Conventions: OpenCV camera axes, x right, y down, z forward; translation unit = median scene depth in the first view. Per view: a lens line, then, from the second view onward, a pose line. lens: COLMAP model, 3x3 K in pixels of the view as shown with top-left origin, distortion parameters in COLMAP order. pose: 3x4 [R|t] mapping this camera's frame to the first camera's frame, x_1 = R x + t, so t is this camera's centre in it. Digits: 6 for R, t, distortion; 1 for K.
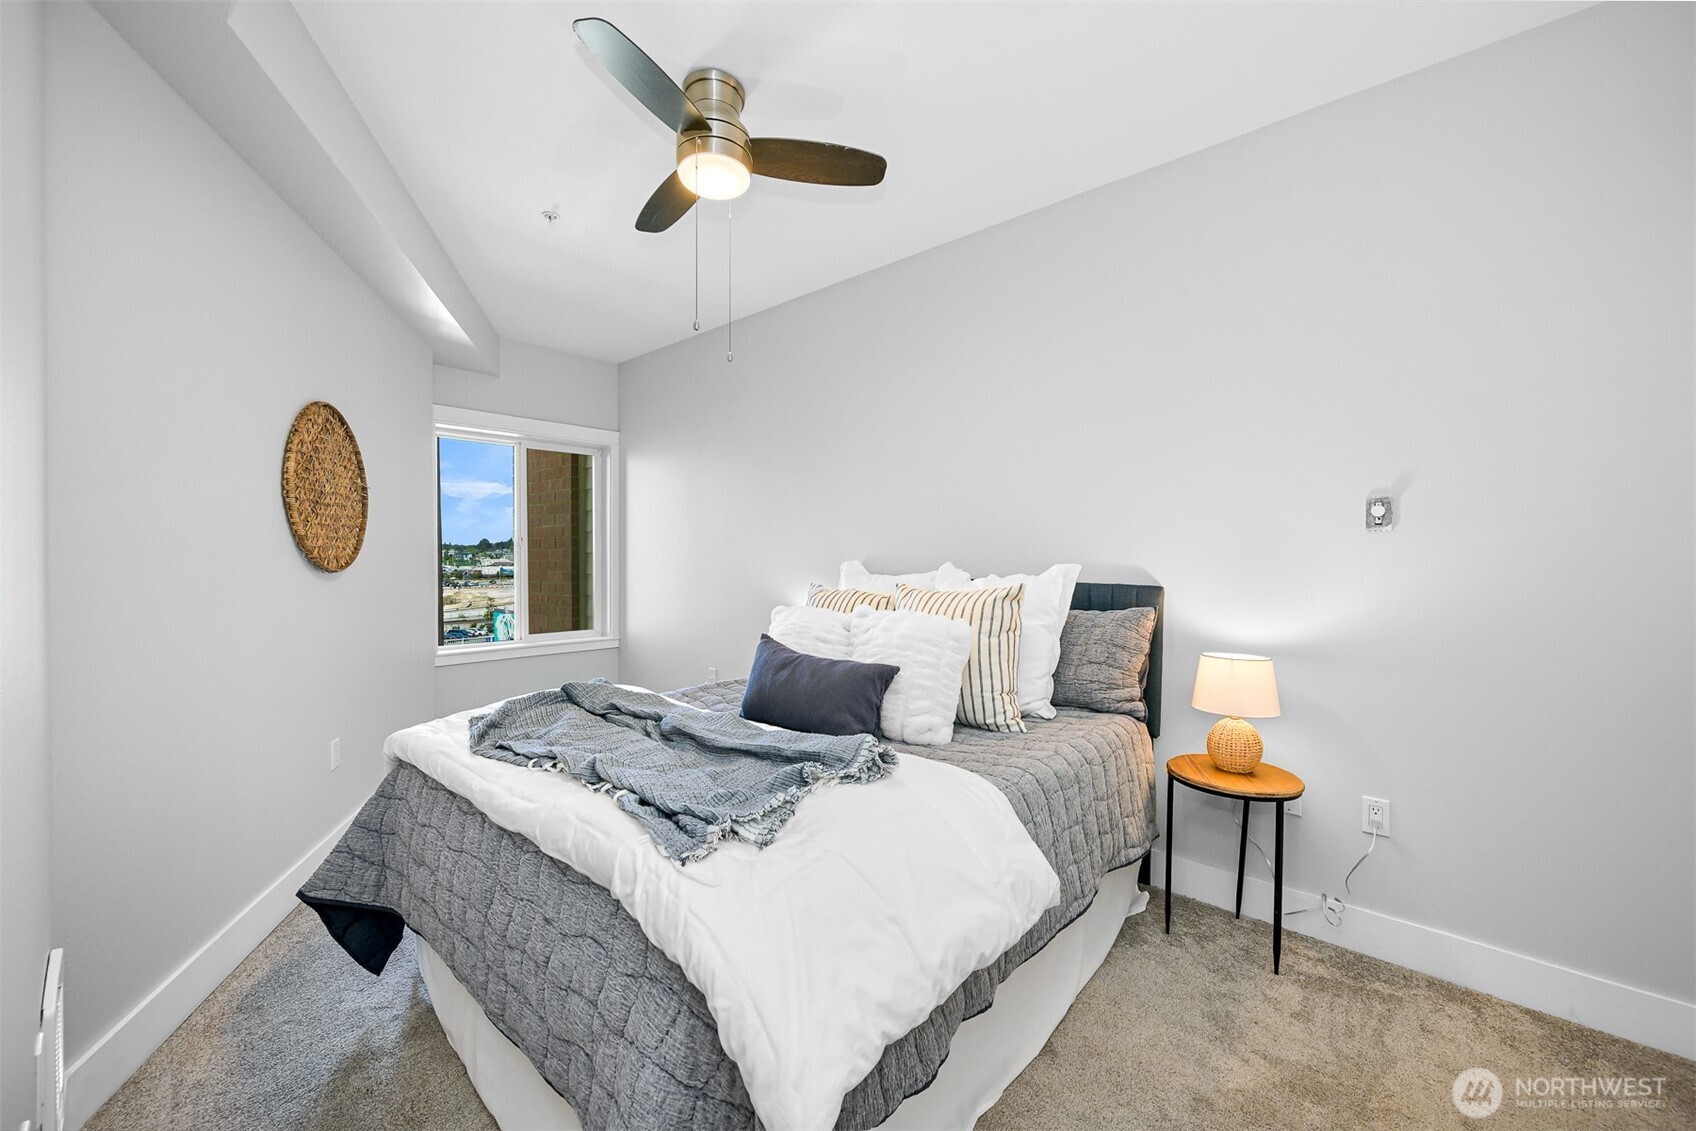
lens RADIAL K [[677.7, 0, 848.0], [0, 677.7, 565.5], [0, 0, 1]] dist [-0.001791, -0.000495]
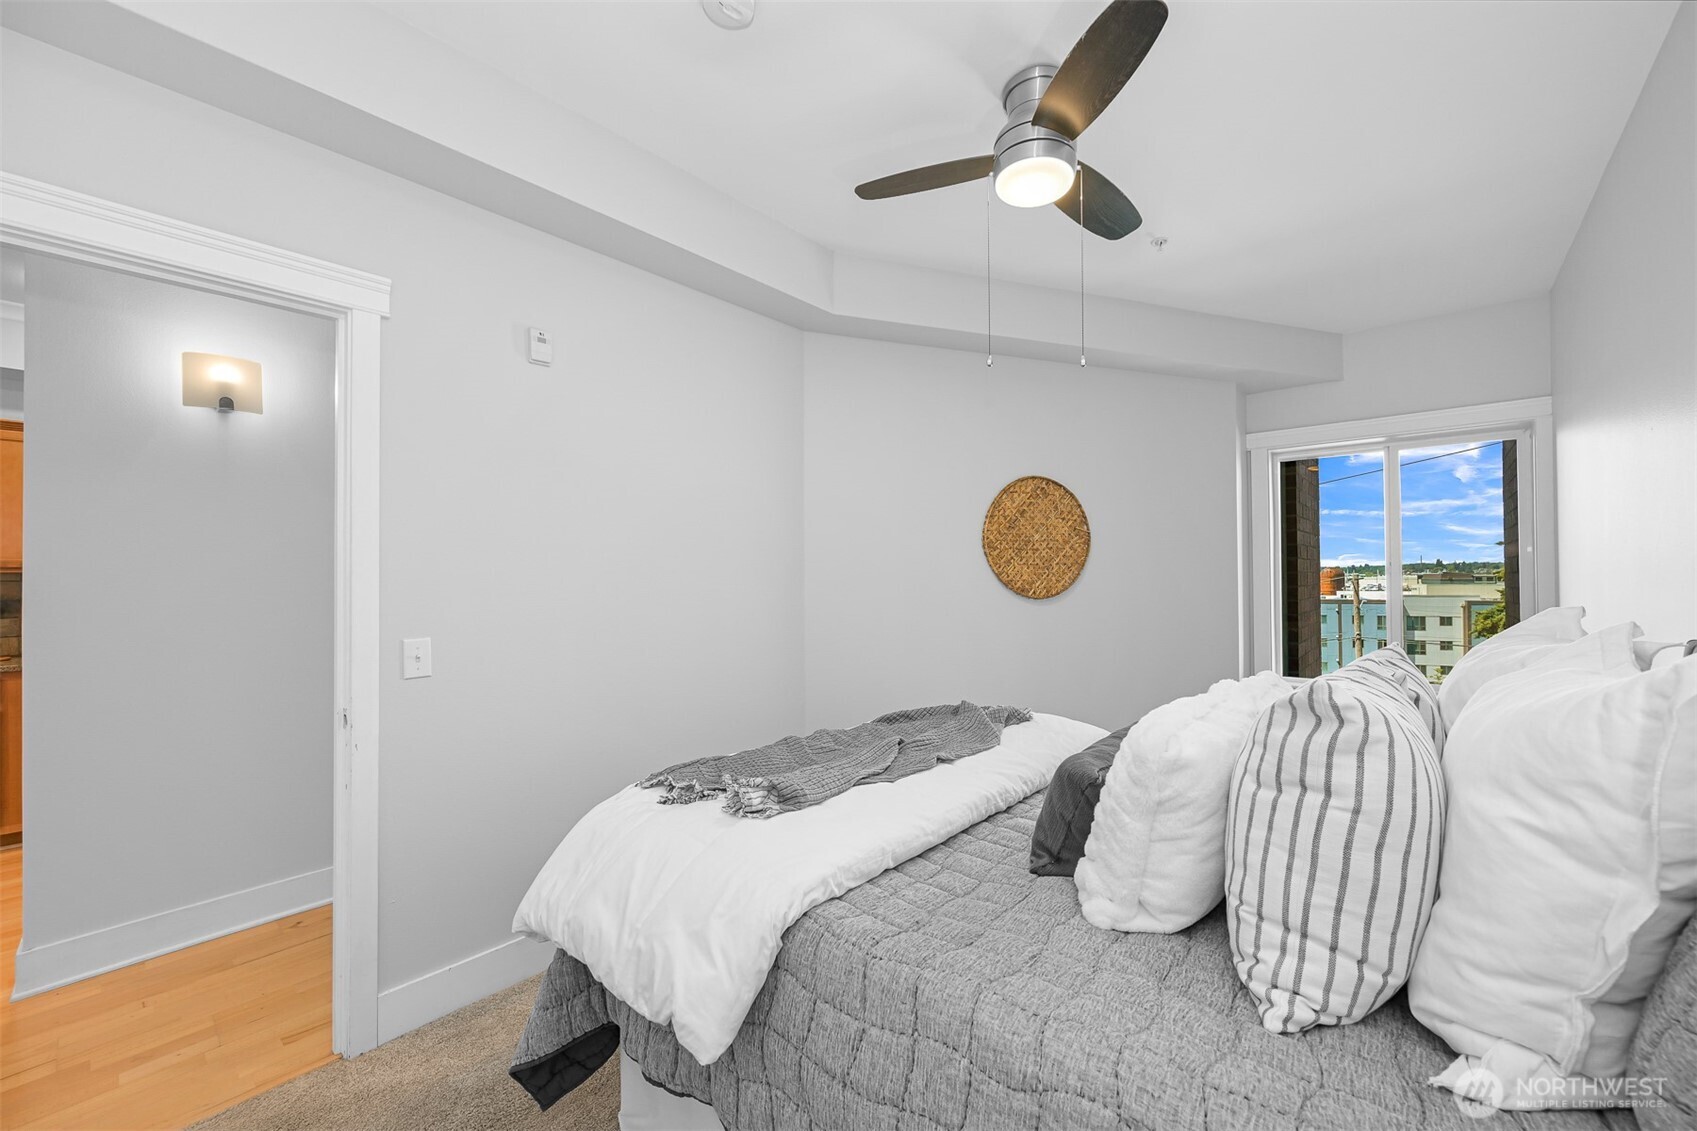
lens RADIAL K [[678.1, 0, 848.5], [0, 678.1, 565.5], [0, 0, 1]] dist [-0.001791, -0.000495]
pose [[-0.024307, -0.020566, -0.999493, 0.613881], [-0.010474, 0.999739, -0.020317, -0.026425], [0.999650, 0.009975, -0.024516, 0.671998]]
